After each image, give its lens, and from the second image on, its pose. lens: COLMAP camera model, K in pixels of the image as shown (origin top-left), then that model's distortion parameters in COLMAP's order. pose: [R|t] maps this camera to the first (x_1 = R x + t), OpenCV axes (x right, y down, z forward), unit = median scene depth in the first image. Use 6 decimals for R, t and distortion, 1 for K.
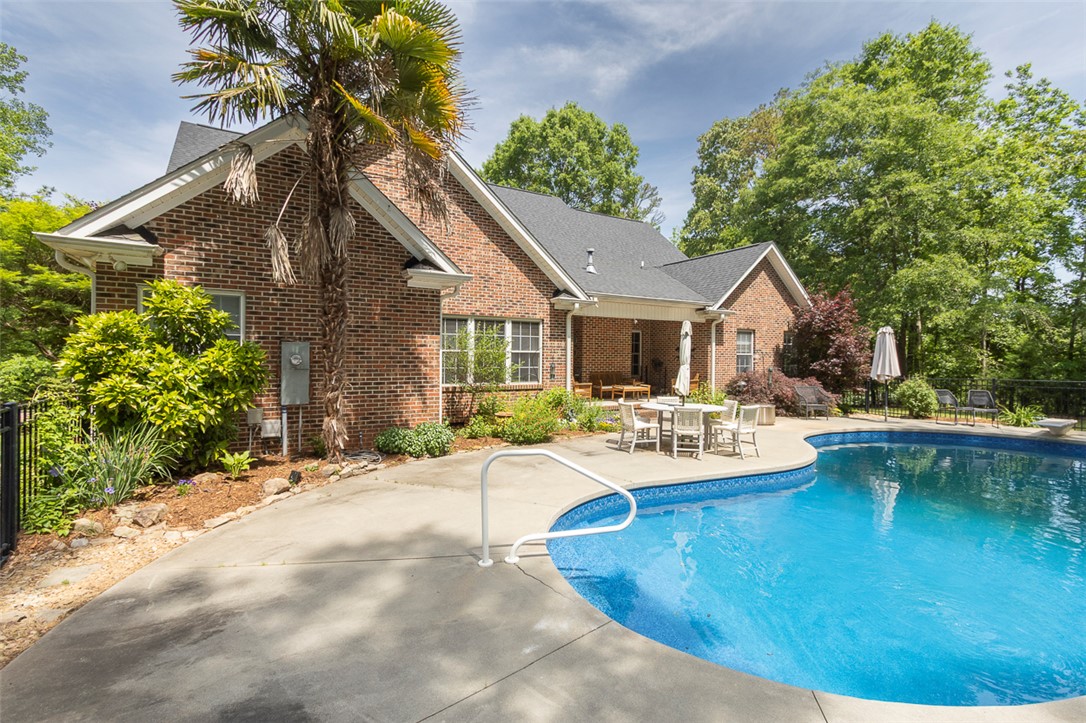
lens RADIAL K [[487.7, 0, 549.7], [0, 487.7, 360.8], [0, 0, 1]] dist [-0.003271, -0.001430]
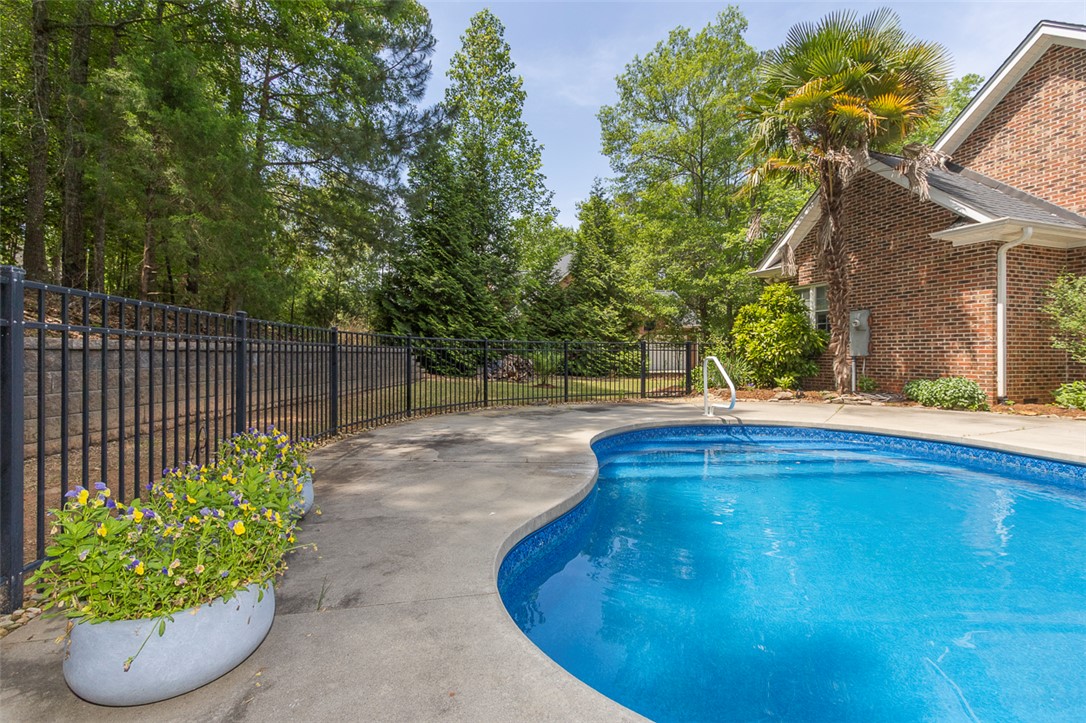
lens RADIAL K [[487.7, 0, 539.2], [0, 487.7, 354.6], [0, 0, 1]] dist [-0.003271, -0.001430]
pose [[-0.199722, -0.009012, -0.979811, 0.607589], [-0.009123, 0.999931, -0.007337, 0.062699], [0.979810, 0.007473, -0.199791, 0.233125]]
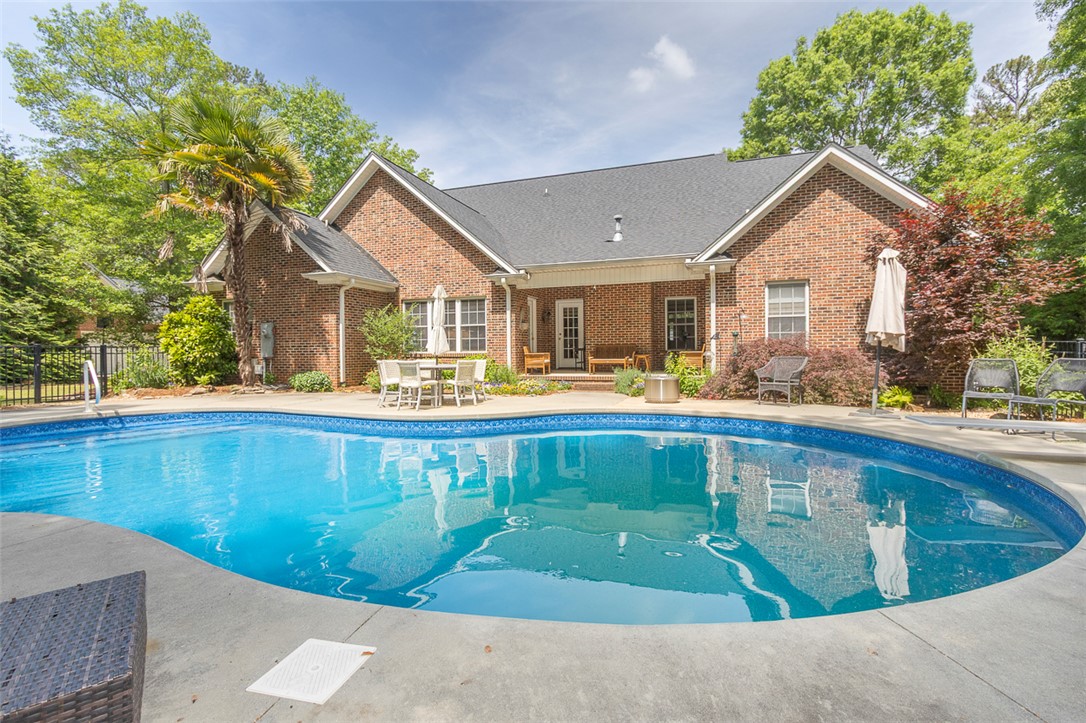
lens RADIAL K [[487.7, 0, 552.5], [0, 487.7, 357.1], [0, 0, 1]] dist [-0.003271, -0.001430]
pose [[0.656338, -0.005188, -0.754449, 0.933381], [0.006602, 0.999978, -0.001133, 0.059324], [0.754438, -0.004237, 0.656357, 0.365862]]
